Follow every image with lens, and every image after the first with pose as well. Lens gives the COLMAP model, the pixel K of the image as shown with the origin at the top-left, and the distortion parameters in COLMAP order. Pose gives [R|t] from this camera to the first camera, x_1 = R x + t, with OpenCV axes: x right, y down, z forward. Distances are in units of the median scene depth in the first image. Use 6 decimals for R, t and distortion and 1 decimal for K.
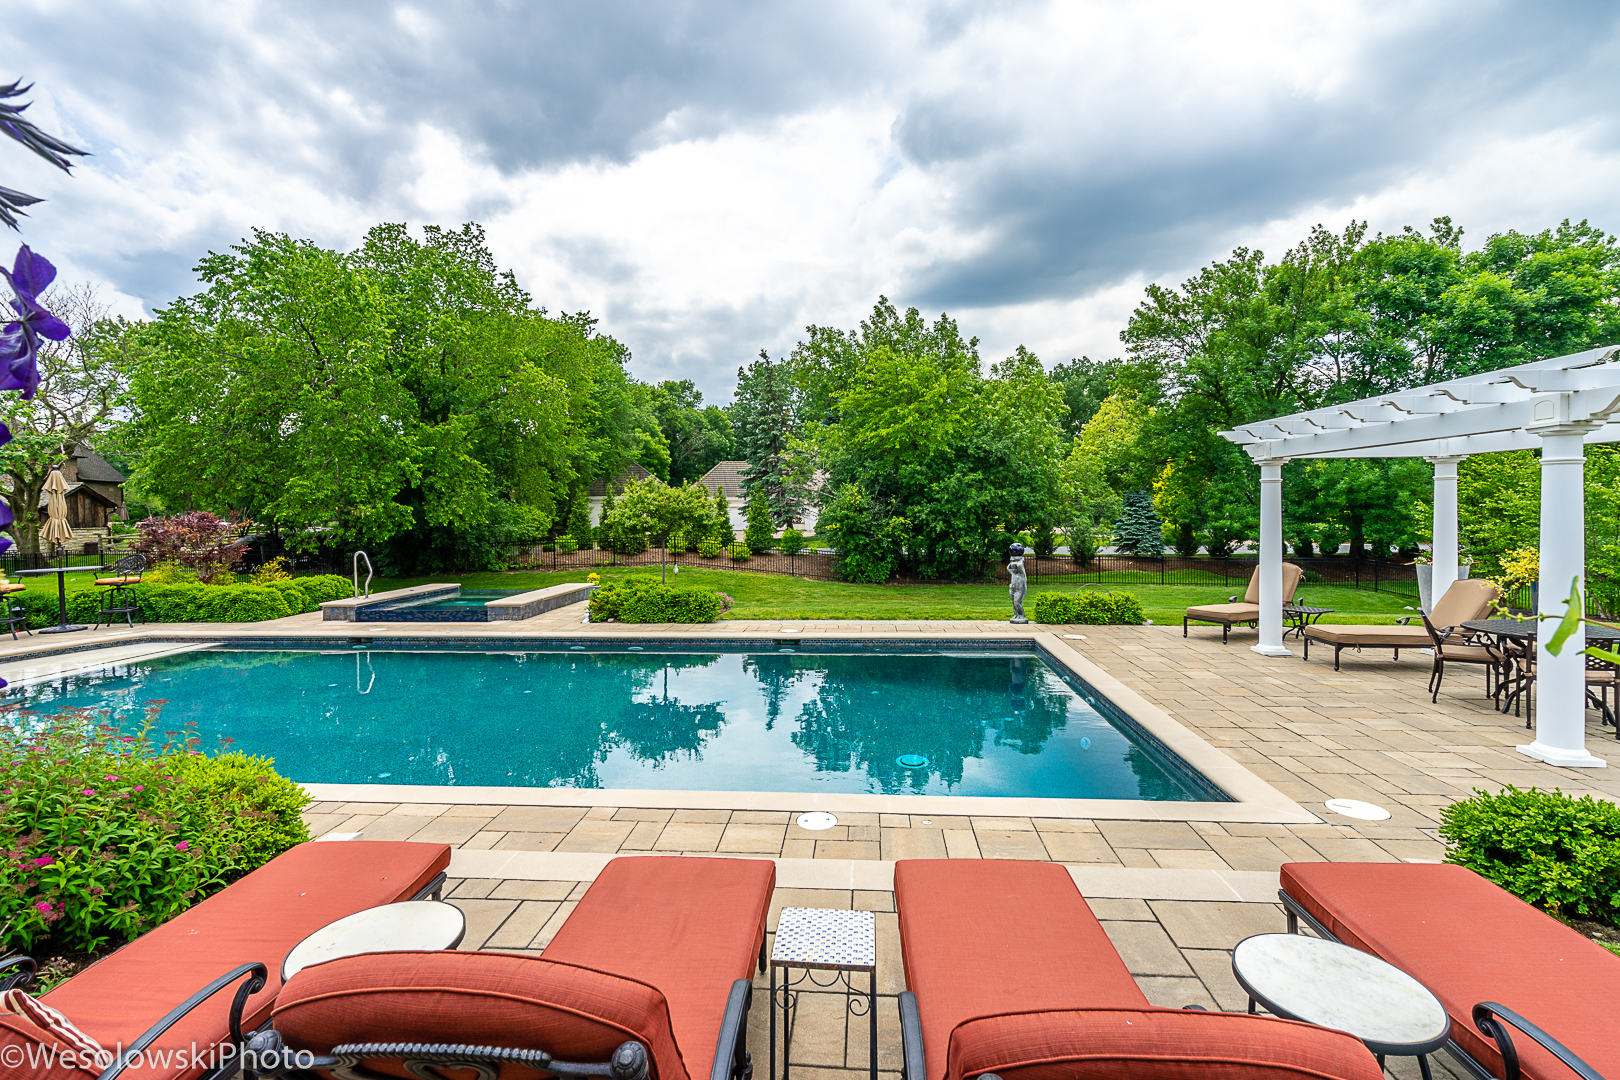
lens RADIAL K [[732.0, 0, 804.7], [0, 732.0, 532.9], [0, 0, 1]] dist [-0.005894, -0.000169]
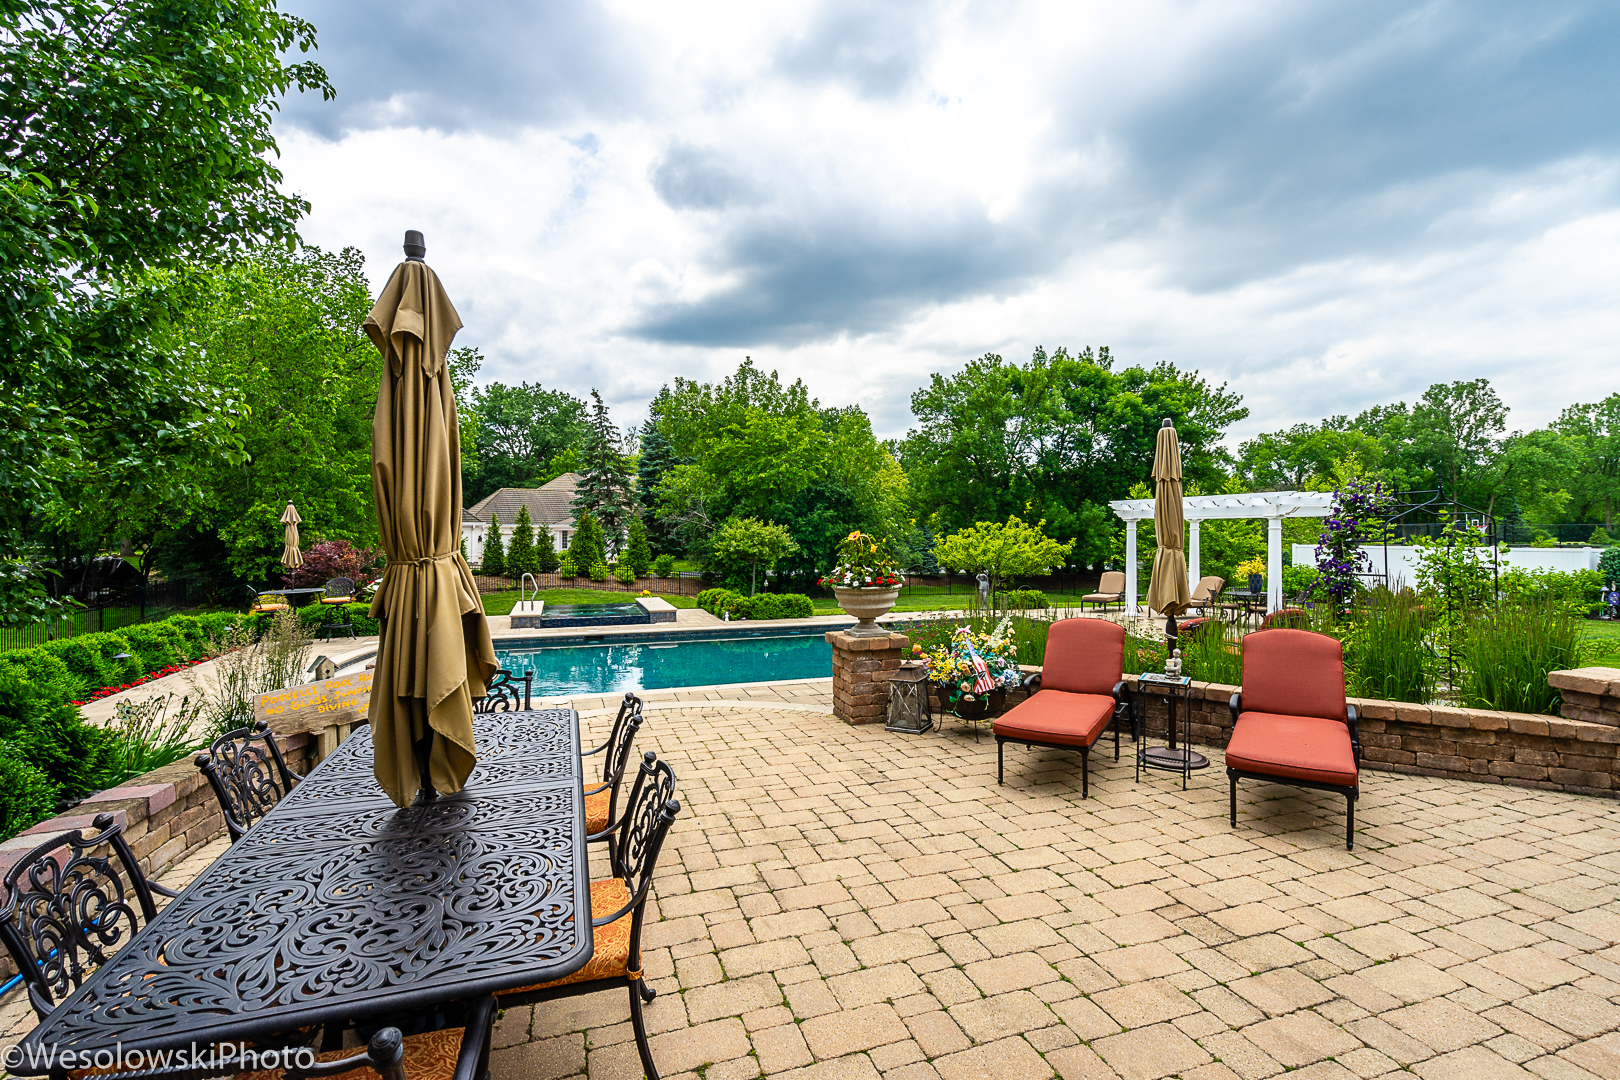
lens RADIAL K [[738.3, 0, 838.6], [0, 738.3, 535.0], [0, 0, 1]] dist [-0.001066, -0.000043]
pose [[0.910084, 0.005808, 0.414383, -0.263546], [0.006546, 0.999576, -0.028386, -0.002356], [-0.414372, 0.028546, 0.909660, -0.167915]]
